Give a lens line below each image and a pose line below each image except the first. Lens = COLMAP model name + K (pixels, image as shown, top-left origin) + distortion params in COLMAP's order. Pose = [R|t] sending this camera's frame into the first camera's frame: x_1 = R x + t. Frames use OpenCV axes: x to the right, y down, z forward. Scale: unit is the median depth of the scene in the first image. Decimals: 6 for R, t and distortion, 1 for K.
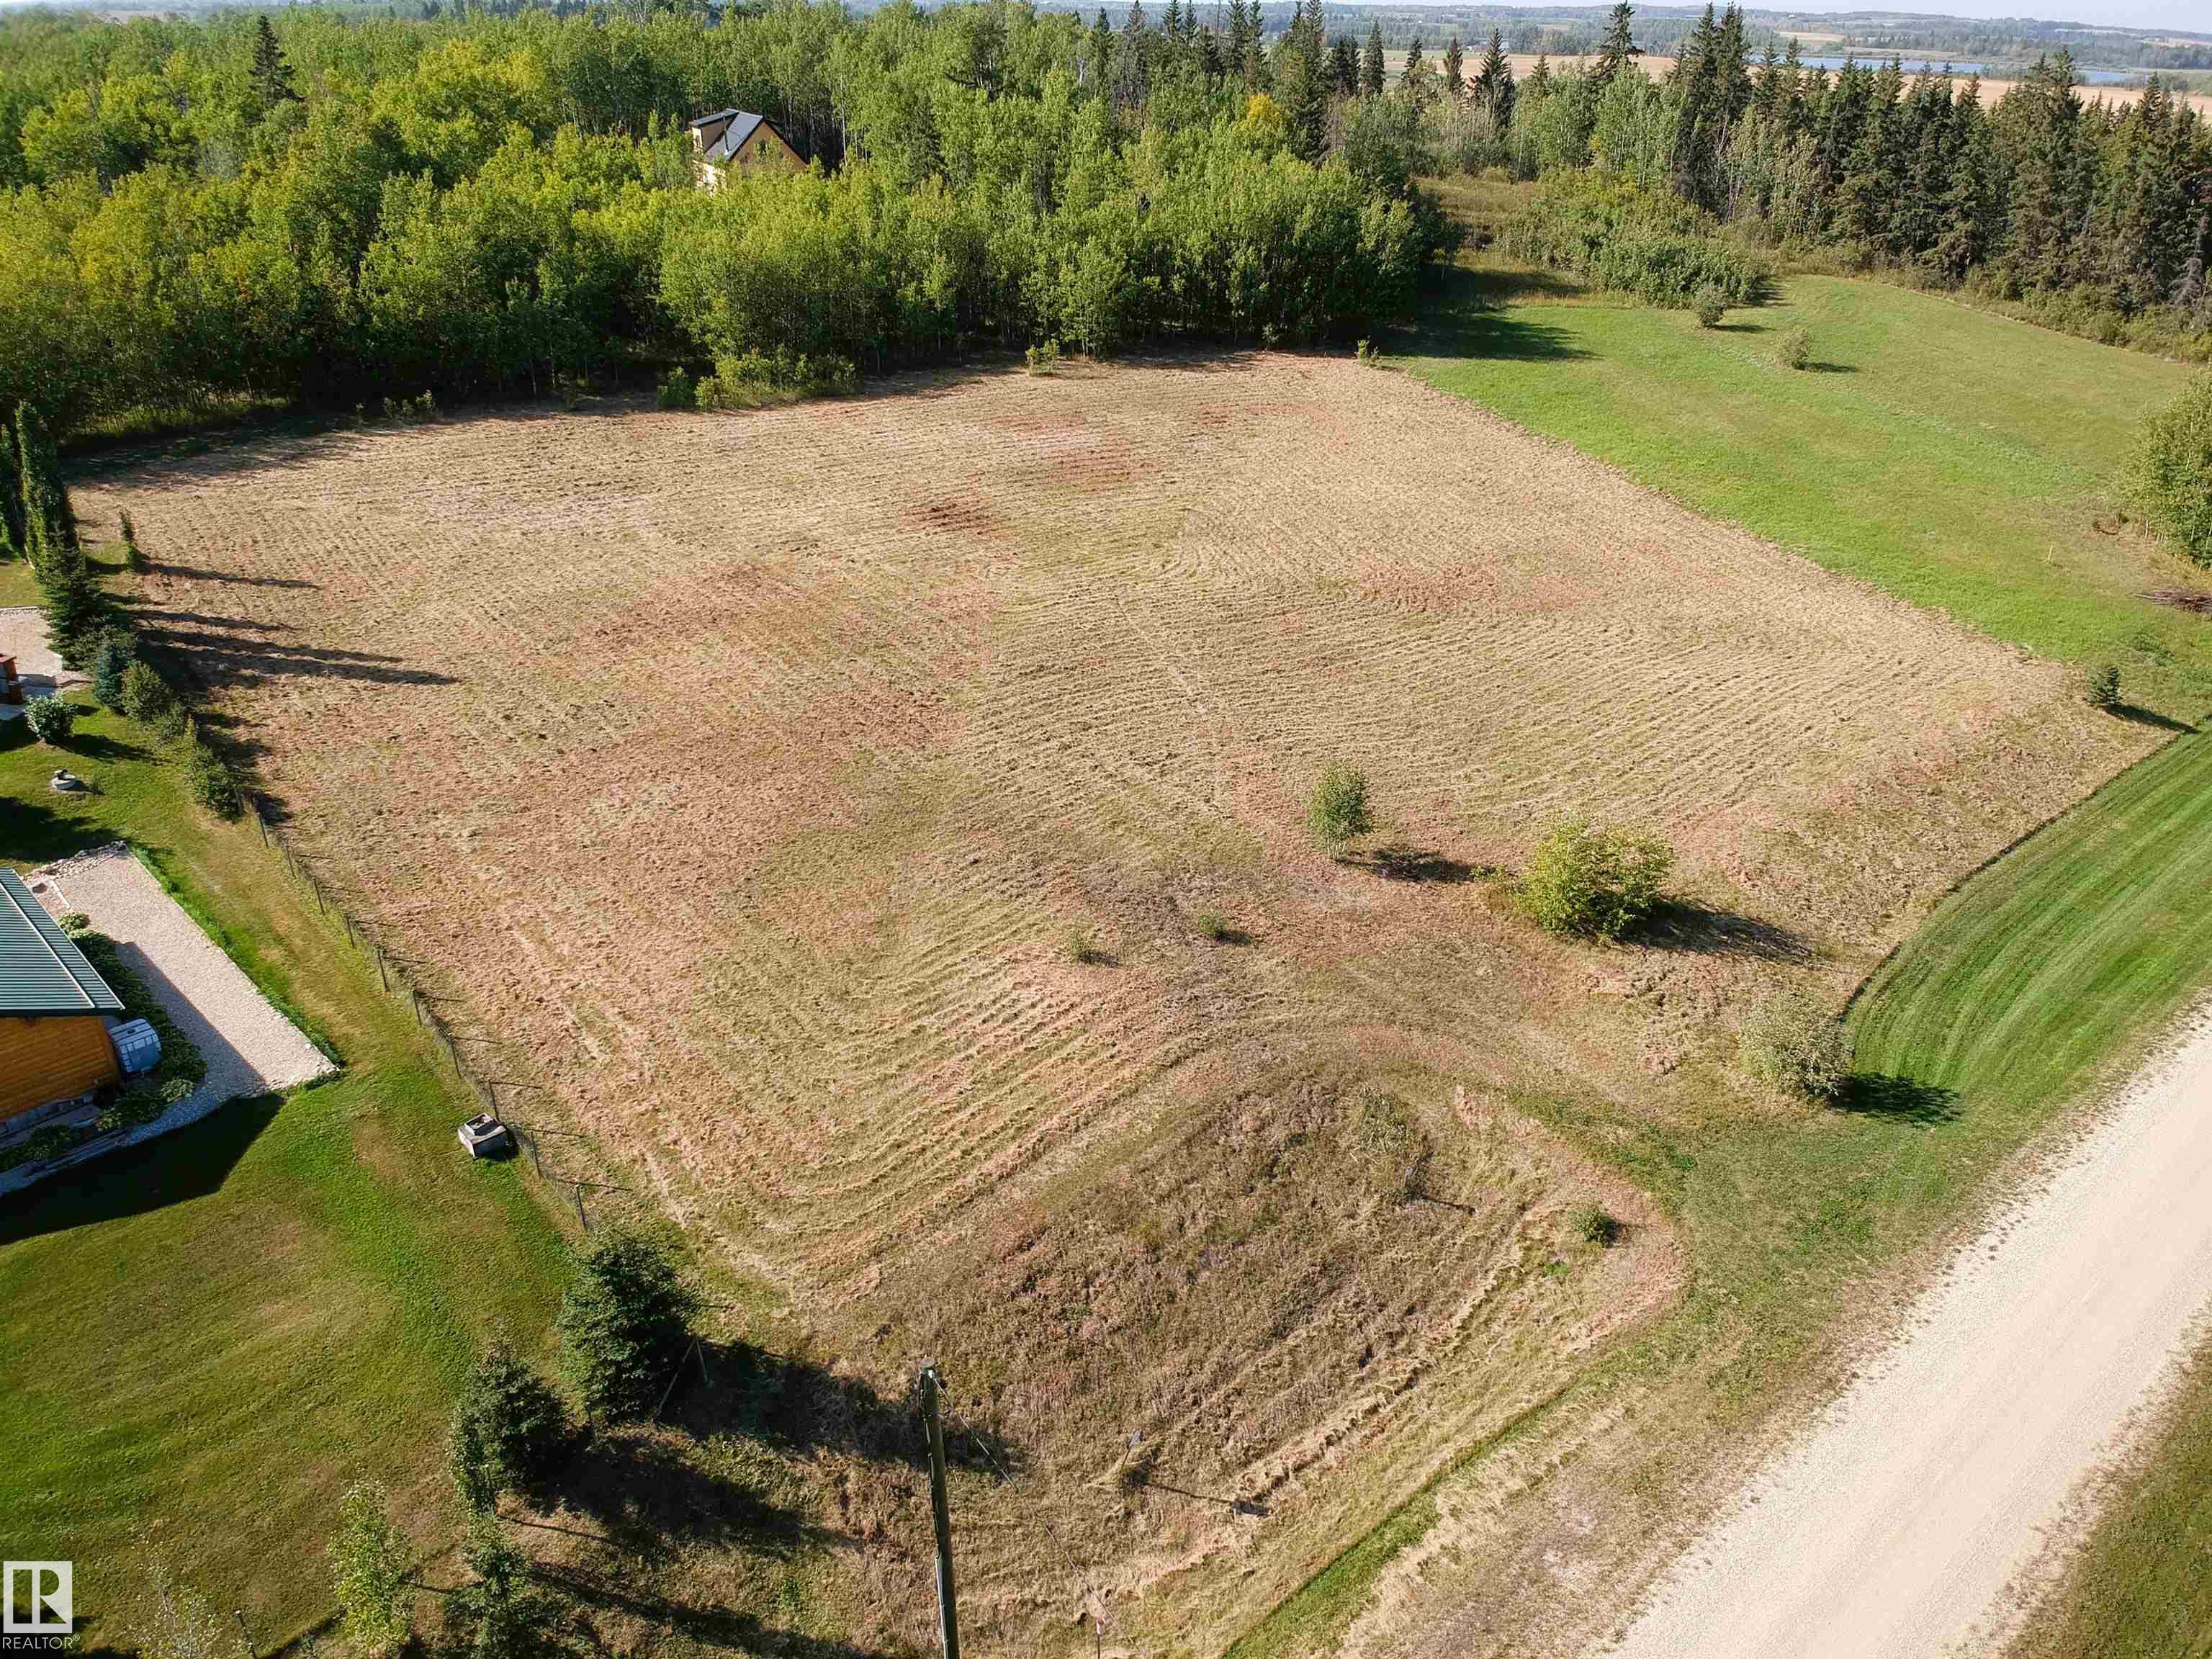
lens RADIAL K [[1628.6, 0, 1113.9], [0, 1628.6, 830.2], [0, 0, 1]] dist [0.060146, -0.115785]
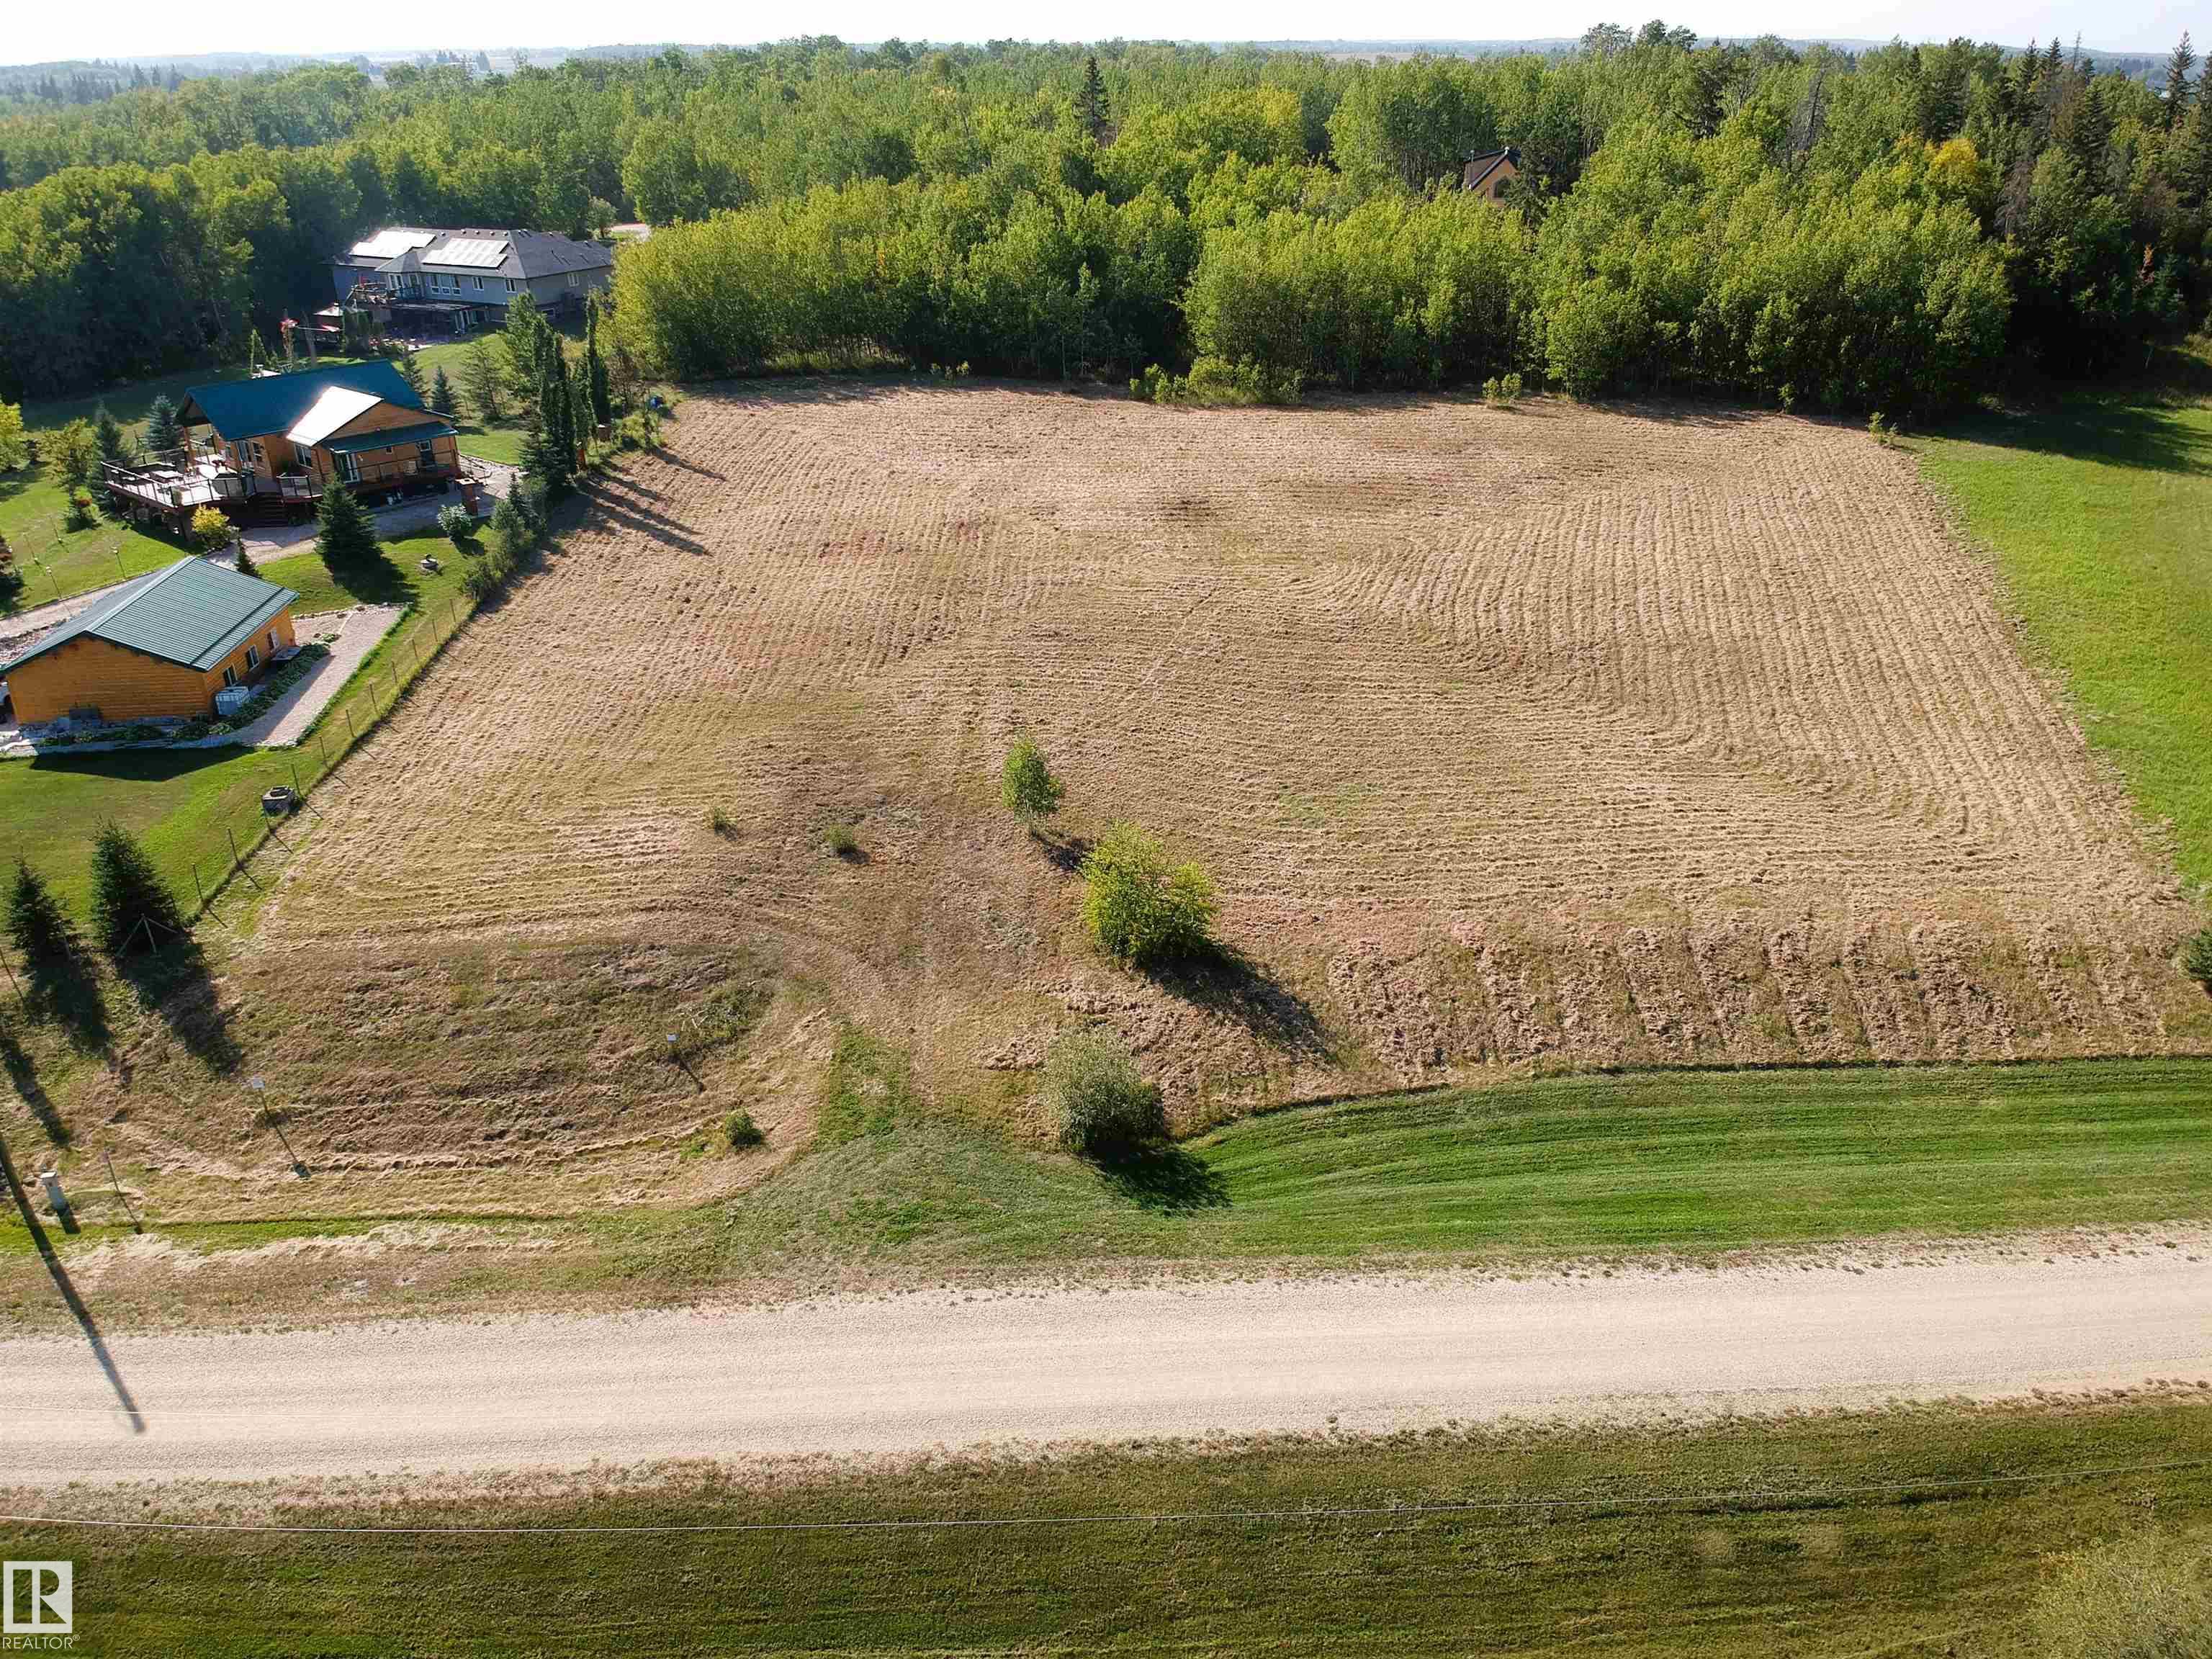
lens RADIAL K [[1621.5, 0, 1114.8], [0, 1621.5, 814.3], [0, 0, 1]] dist [0.081255, -0.146923]
pose [[0.769044, 0.256240, -0.585587, 0.850581], [-0.274214, 0.959803, 0.059867, -0.076379], [0.577389, 0.114536, 0.808396, 0.192259]]
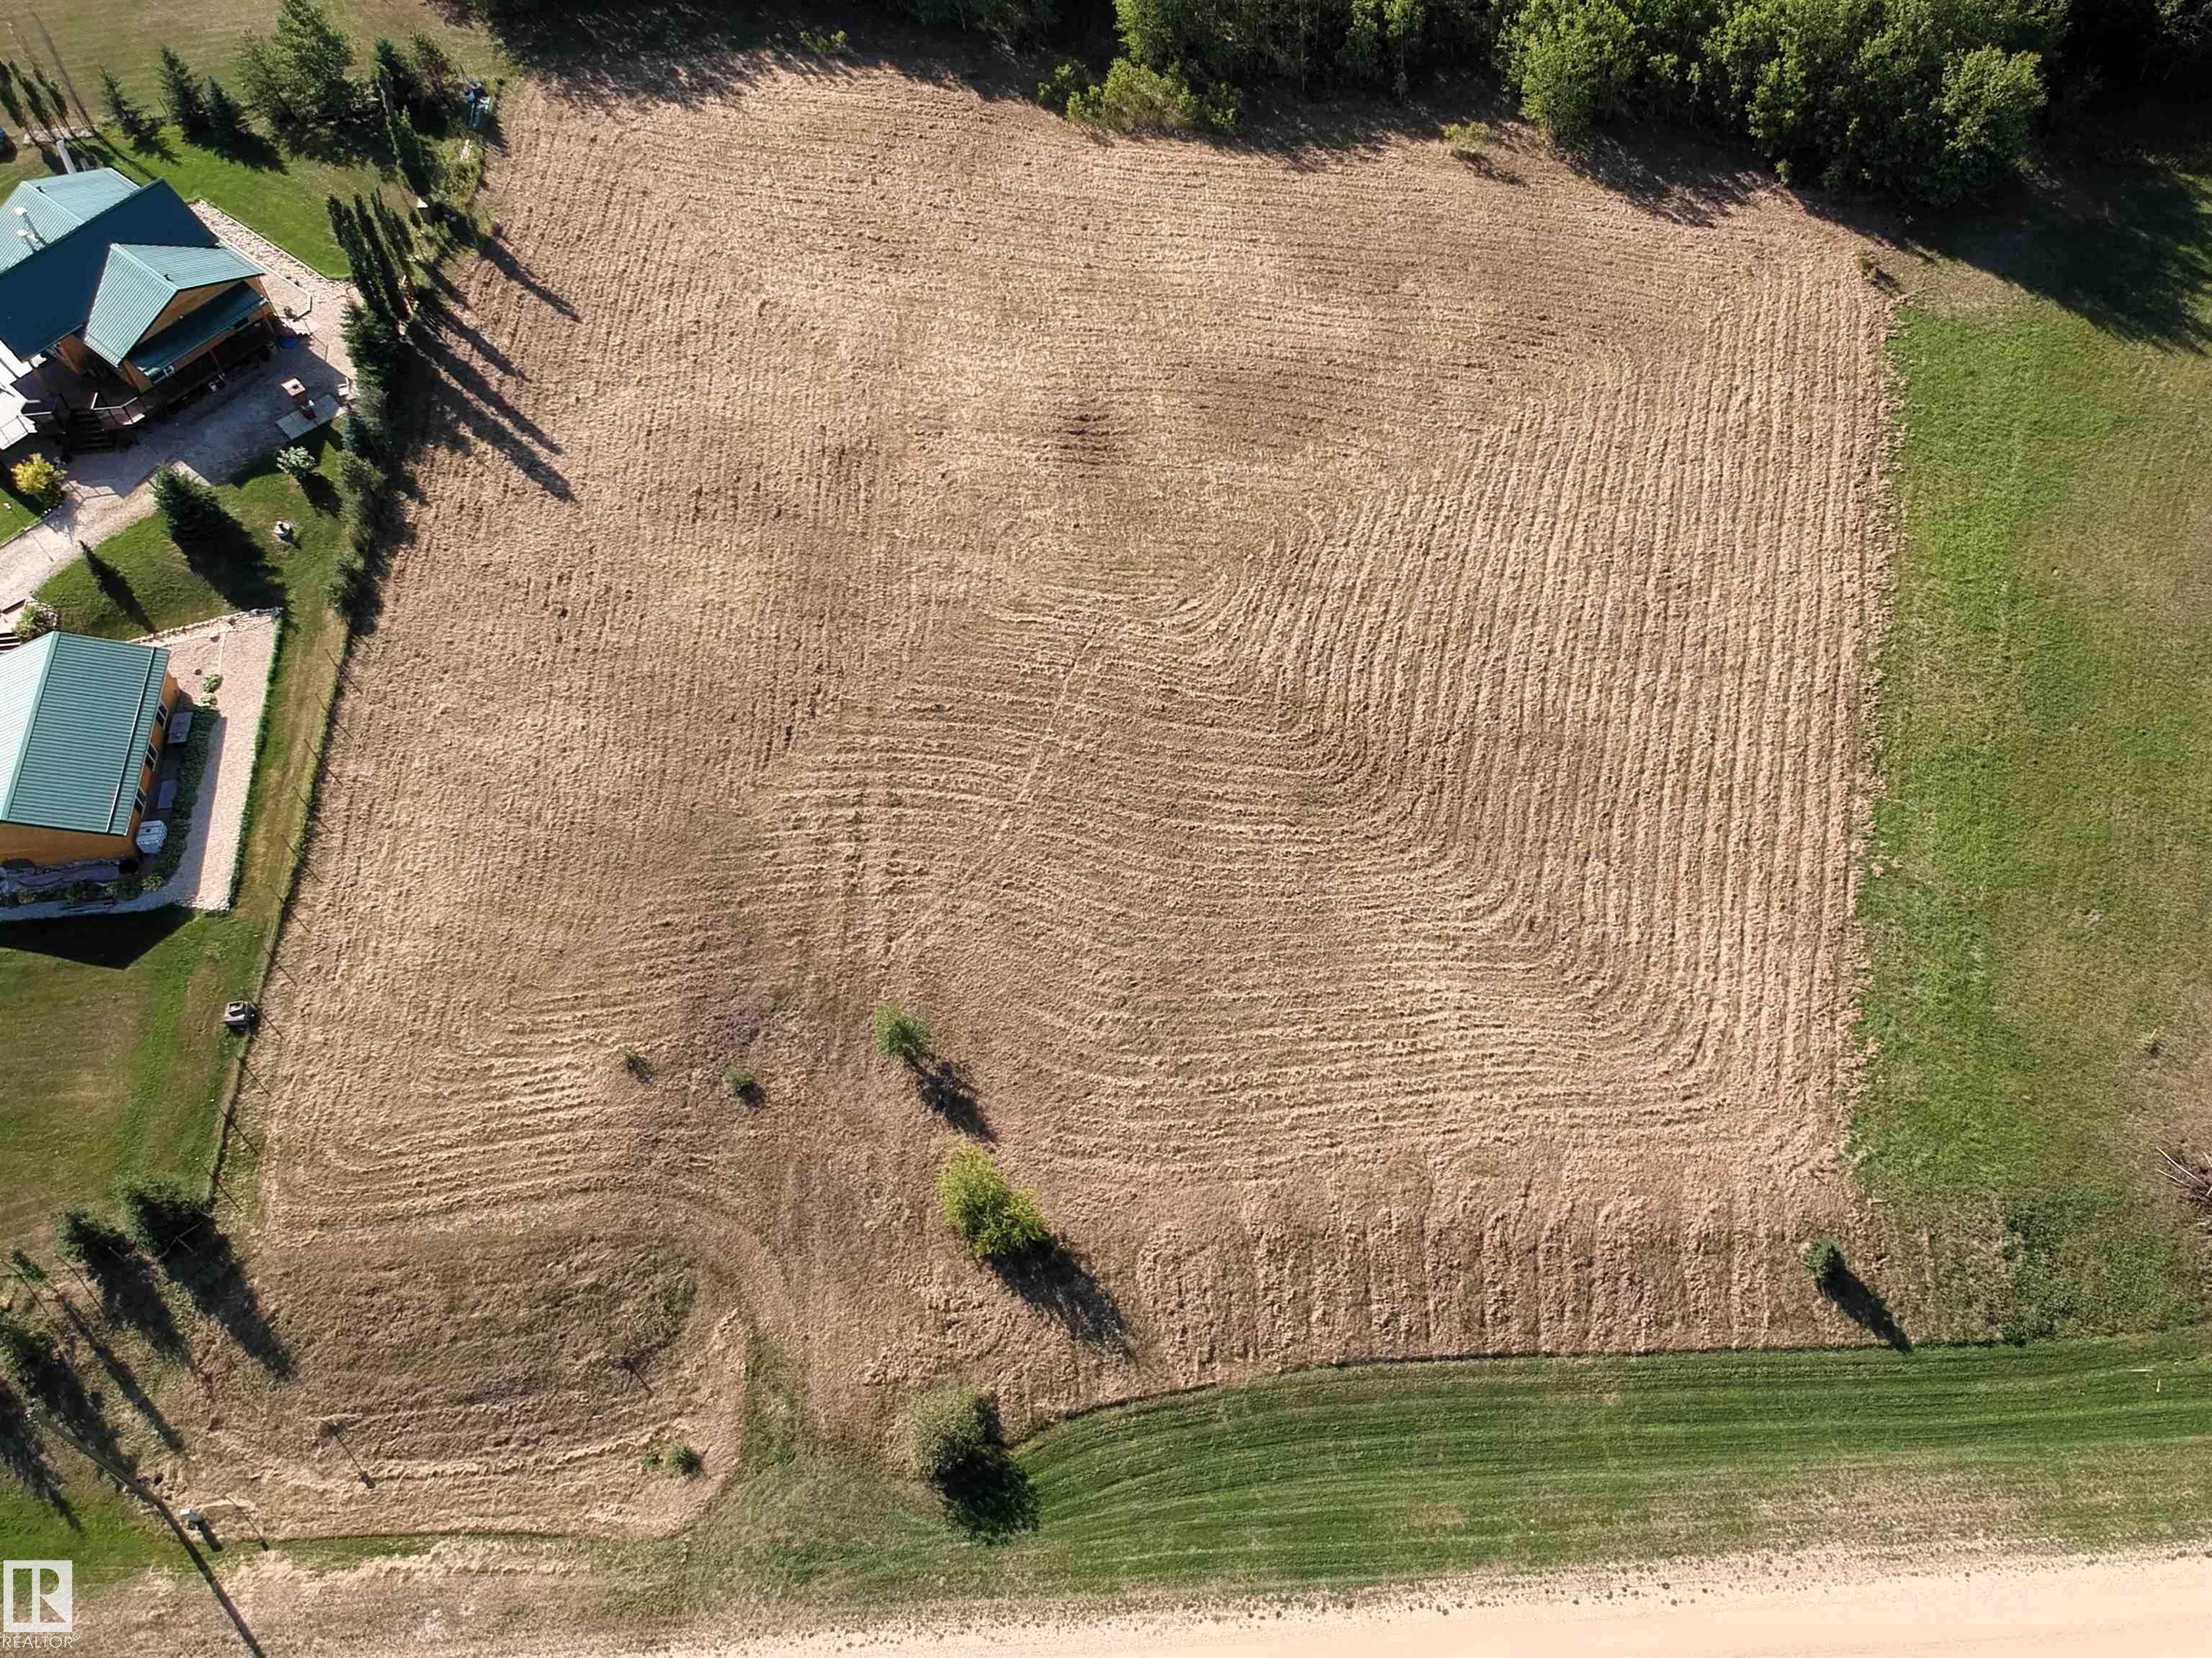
lens RADIAL K [[2016.2, 0, 1232.3], [0, 2016.2, 789.8], [0, 0, 1]] dist [0.087132, -0.153935]
pose [[0.782838, 0.488614, -0.385256, 0.874306], [-0.256763, 0.817655, 0.515279, -1.060456], [0.566779, -0.304461, 0.765549, 0.043235]]
